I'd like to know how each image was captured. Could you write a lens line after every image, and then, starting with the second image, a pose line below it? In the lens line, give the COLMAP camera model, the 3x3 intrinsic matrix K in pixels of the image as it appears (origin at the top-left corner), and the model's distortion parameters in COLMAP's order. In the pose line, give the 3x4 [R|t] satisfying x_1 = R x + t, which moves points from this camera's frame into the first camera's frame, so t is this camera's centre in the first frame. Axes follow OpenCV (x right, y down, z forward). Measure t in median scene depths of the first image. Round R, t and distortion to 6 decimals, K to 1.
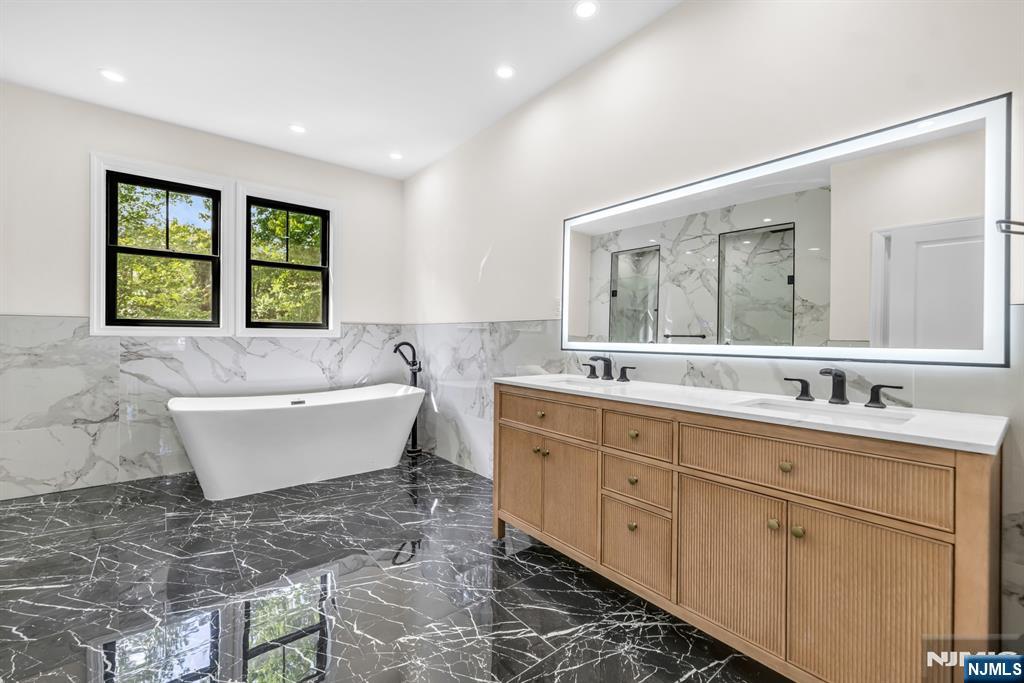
lens RADIAL K [[430.9, 0, 514.4], [0, 430.9, 337.5], [0, 0, 1]] dist [-0.000773, -0.000194]
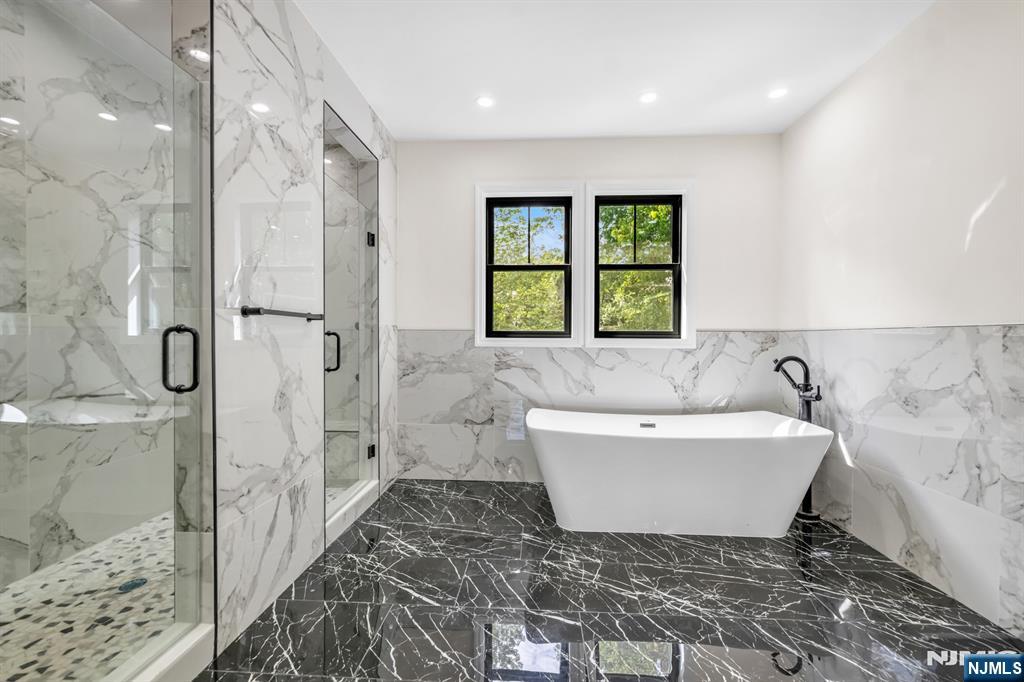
lens RADIAL K [[430.9, 0, 511.8], [0, 430.9, 341.4], [0, 0, 1]] dist [-0.000773, -0.000194]
pose [[0.734639, -0.001330, -0.678457, -0.134779], [-0.000451, 0.999997, -0.002448, -0.013830], [0.678458, 0.002104, 0.734636, 0.213487]]
